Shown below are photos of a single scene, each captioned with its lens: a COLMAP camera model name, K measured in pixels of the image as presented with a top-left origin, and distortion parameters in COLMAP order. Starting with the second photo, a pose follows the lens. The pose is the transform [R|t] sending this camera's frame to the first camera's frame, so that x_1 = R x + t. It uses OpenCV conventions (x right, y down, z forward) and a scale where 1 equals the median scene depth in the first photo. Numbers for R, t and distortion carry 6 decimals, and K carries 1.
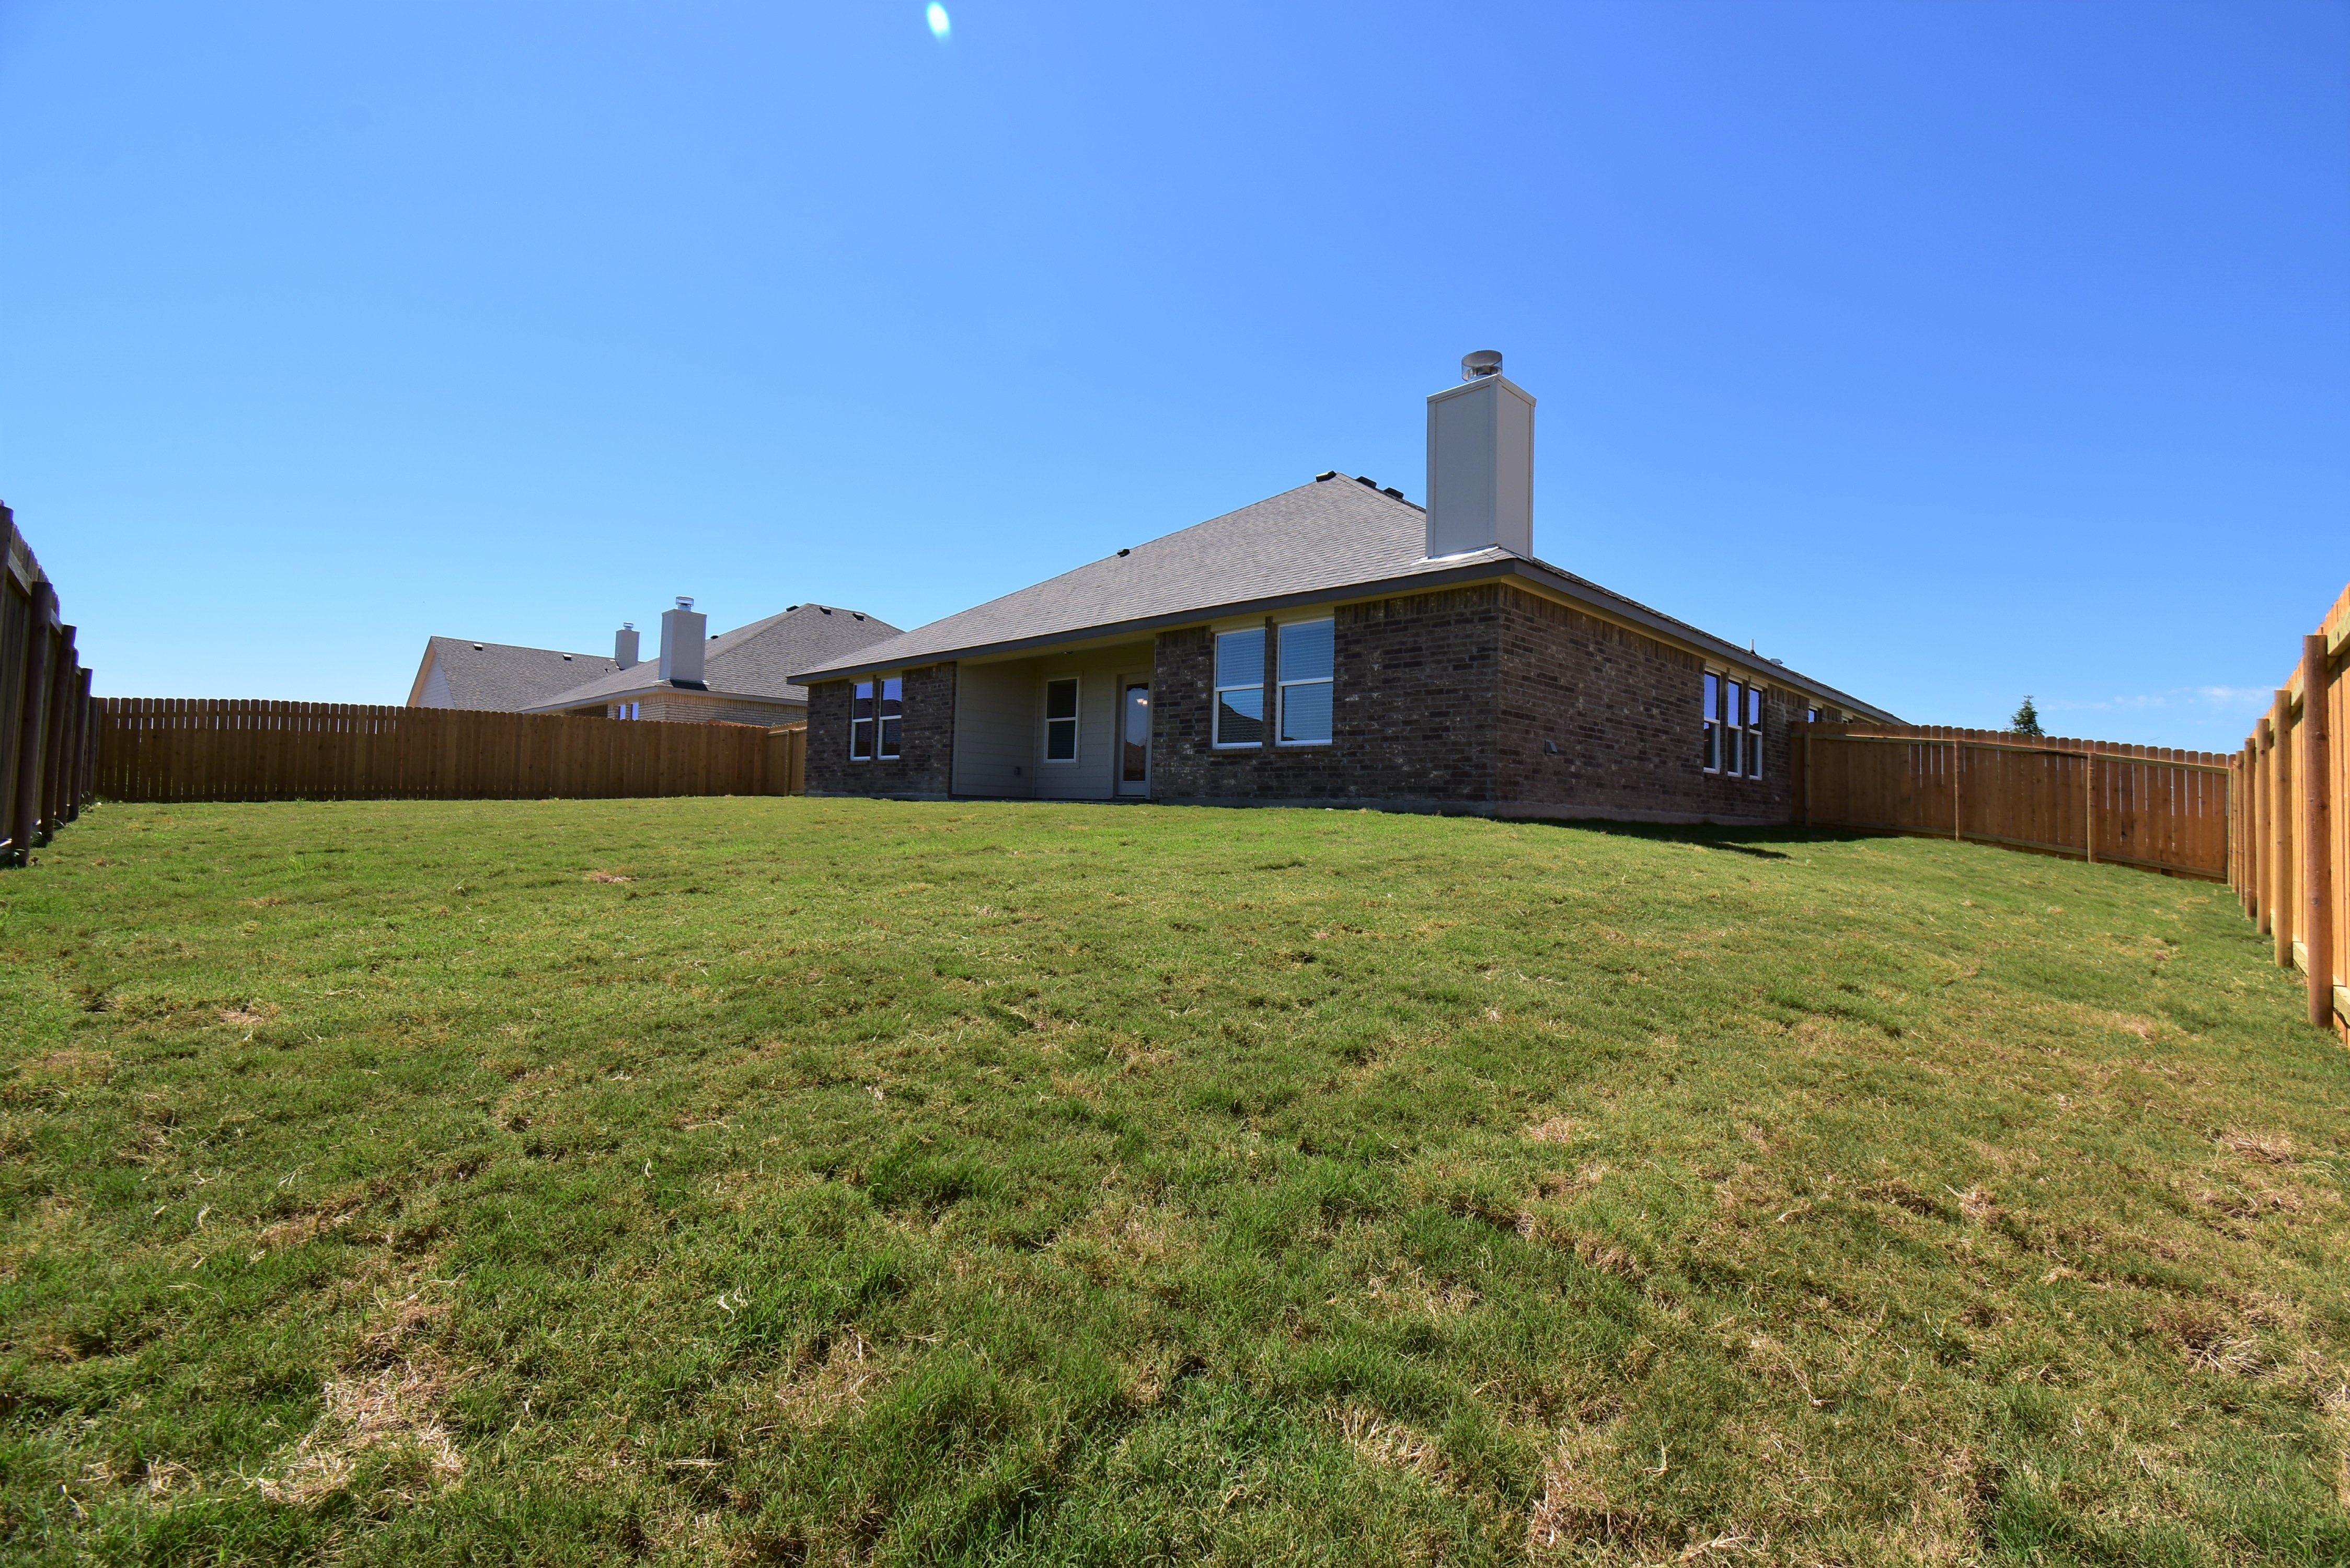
lens RADIAL K [[1033.4, 0, 1167.4], [0, 1033.4, 785.9], [0, 0, 1]] dist [0.012542, -0.020256]
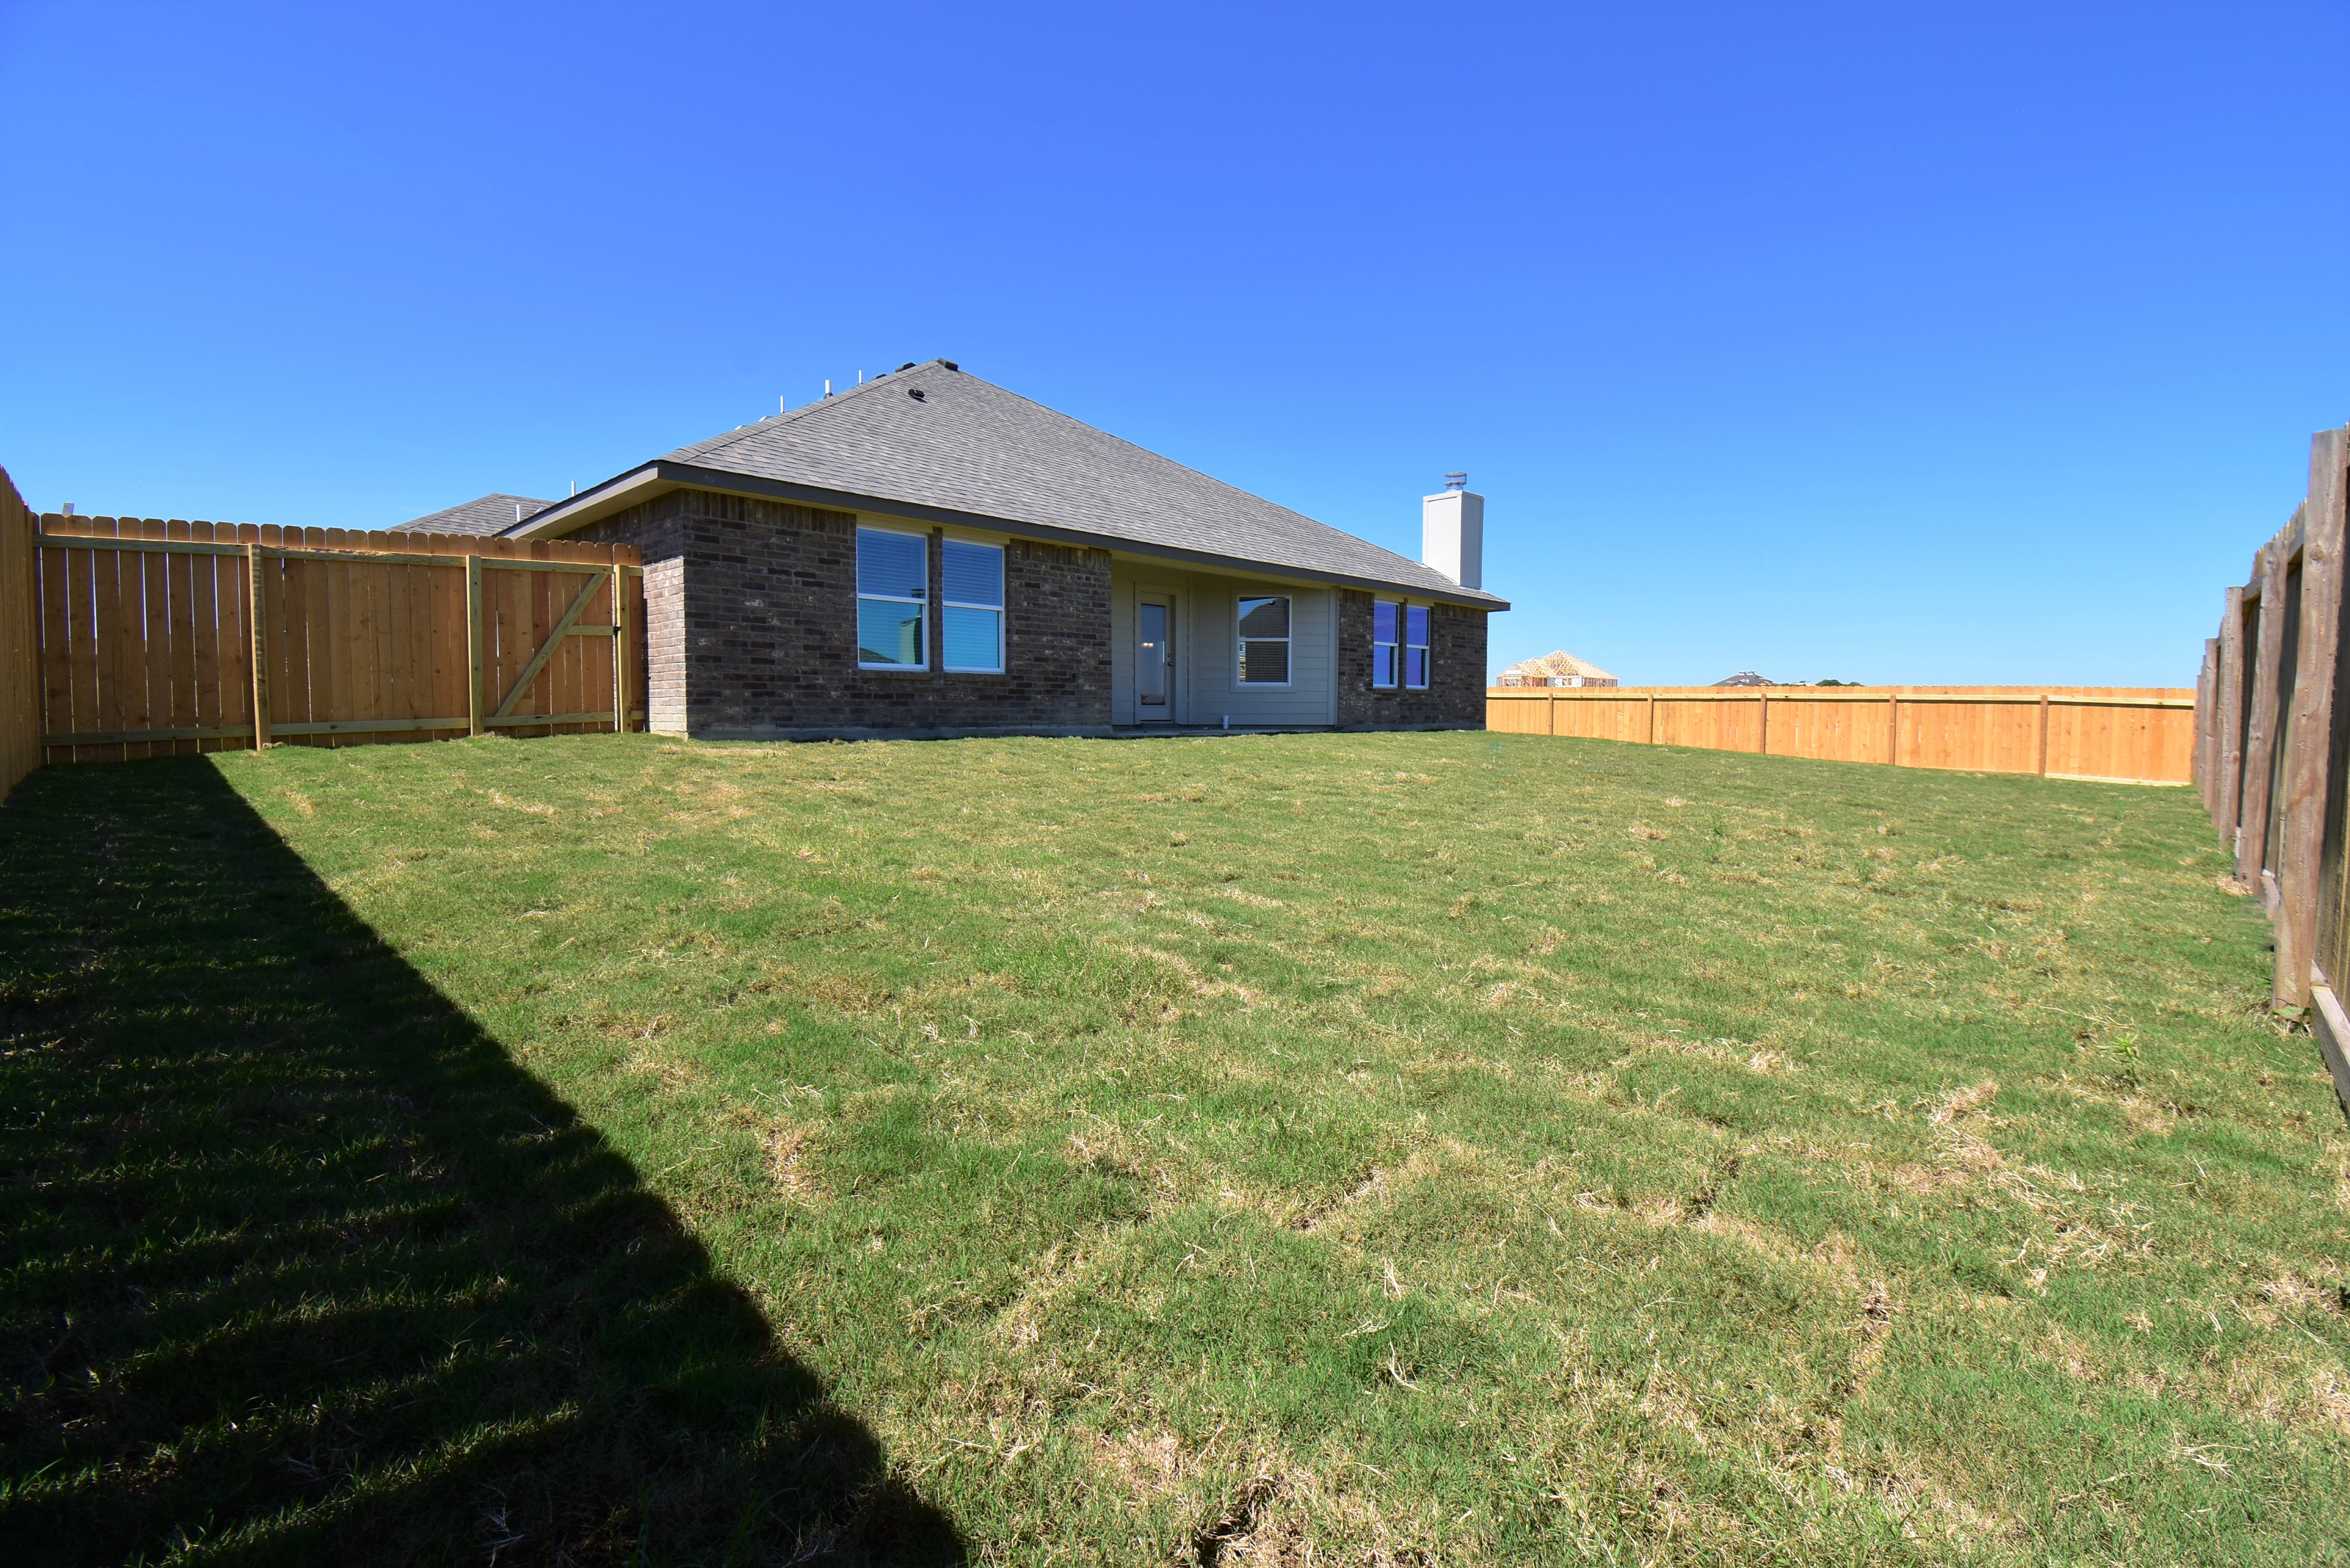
lens RADIAL K [[1033.4, 0, 1167.0], [0, 1033.4, 770.3], [0, 0, 1]] dist [0.012542, -0.020256]
pose [[0.008229, -0.054912, 0.998457, -0.920690], [-0.002664, 0.998486, 0.054935, -0.001933], [-0.999963, -0.003112, 0.008070, 0.901718]]
